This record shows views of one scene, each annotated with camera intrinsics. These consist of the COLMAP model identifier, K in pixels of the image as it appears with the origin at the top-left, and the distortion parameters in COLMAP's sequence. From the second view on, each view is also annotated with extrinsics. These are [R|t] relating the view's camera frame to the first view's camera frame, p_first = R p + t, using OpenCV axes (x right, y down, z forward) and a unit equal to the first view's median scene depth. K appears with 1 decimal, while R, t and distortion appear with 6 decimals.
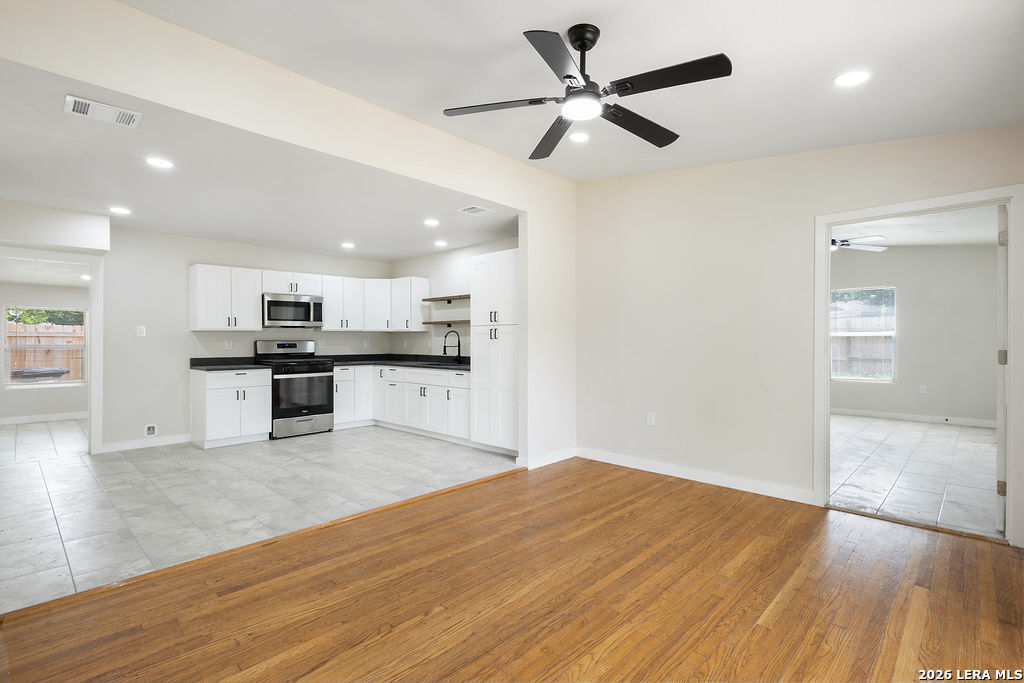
lens RADIAL K [[477.2, 0, 508.2], [0, 477.2, 340.6], [0, 0, 1]] dist [0.011720, -0.000177]
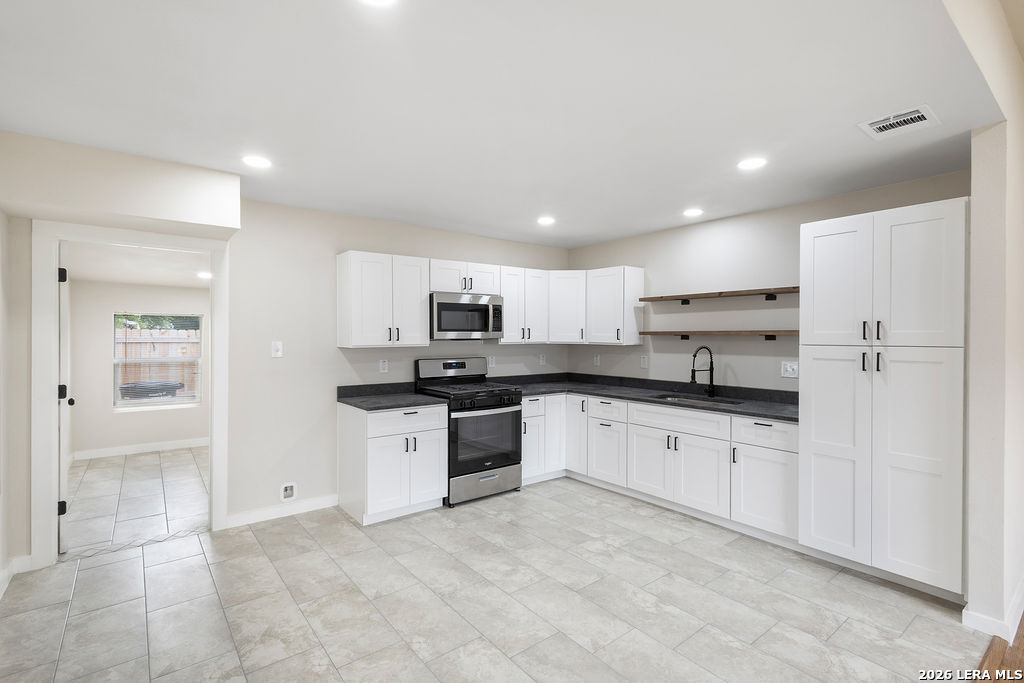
lens RADIAL K [[475.2, 0, 509.0], [0, 475.2, 338.7], [0, 0, 1]] dist [0.009407, 0.000277]
pose [[0.990061, 0.003457, -0.140595, -0.295346], [-0.003015, 0.999990, 0.003357, -0.033374], [0.140606, -0.002900, 0.990061, 0.323574]]
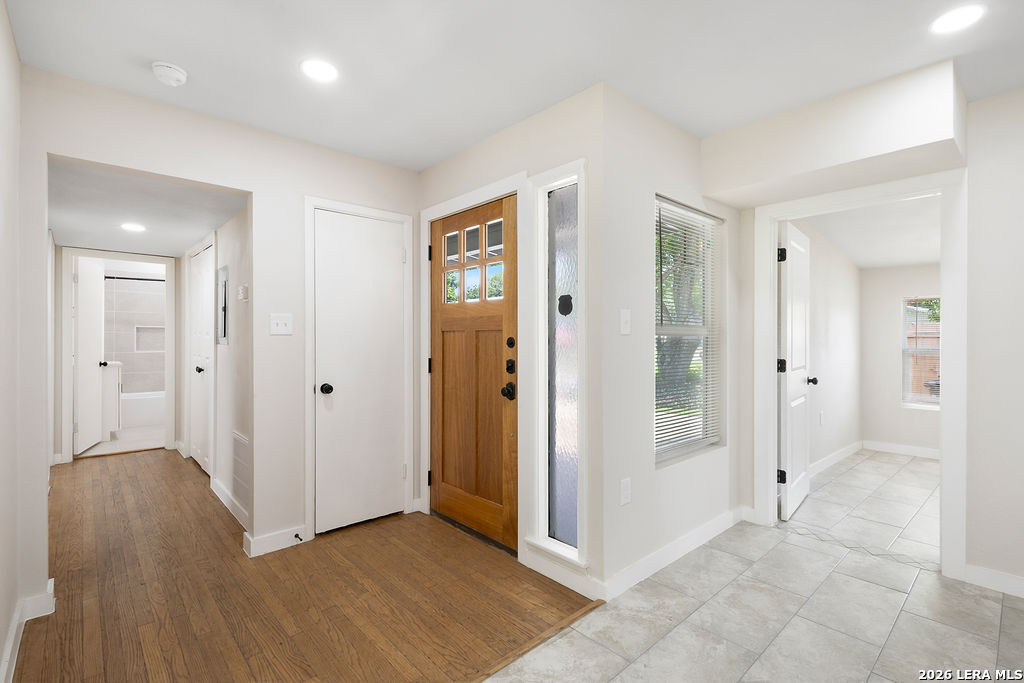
lens RADIAL K [[475.2, 0, 509.0], [0, 475.2, 338.7], [0, 0, 1]] dist [0.009407, 0.000277]
pose [[-0.062886, -0.000691, -0.998020, -0.288002], [-0.002887, 0.999996, -0.000510, -0.003590], [0.998017, 0.002850, -0.062888, 0.487237]]
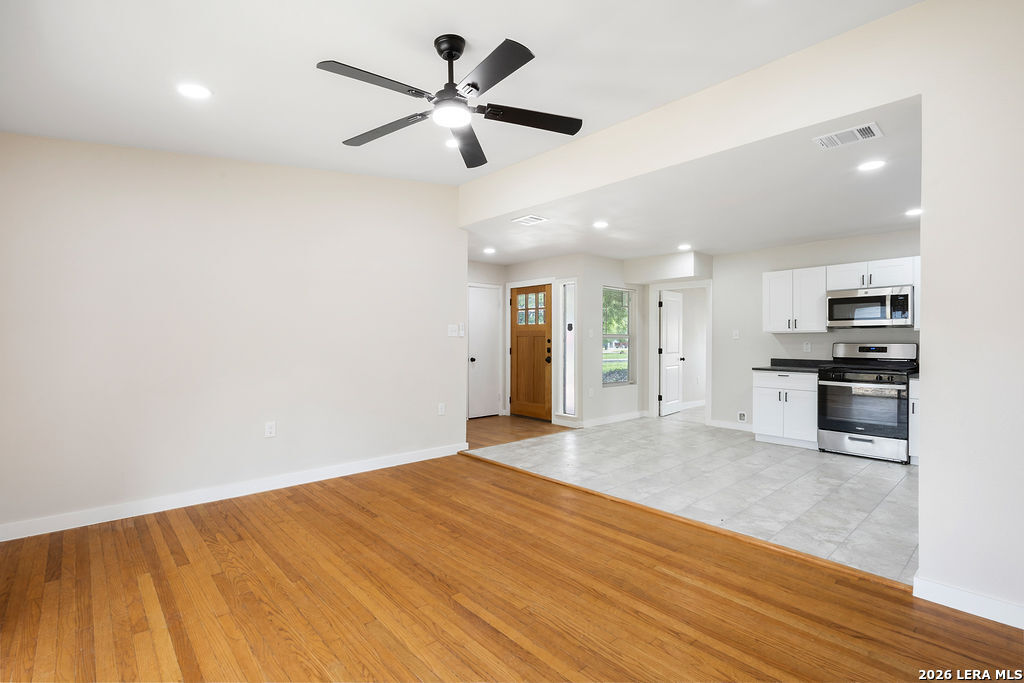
lens RADIAL K [[477.2, 0, 508.2], [0, 477.2, 340.6], [0, 0, 1]] dist [0.011720, -0.000177]
pose [[-0.065393, 0.001832, -0.997858, 0.436655], [-0.004608, 0.999987, 0.002138, -0.003362], [0.997849, 0.004738, -0.065383, 0.437987]]
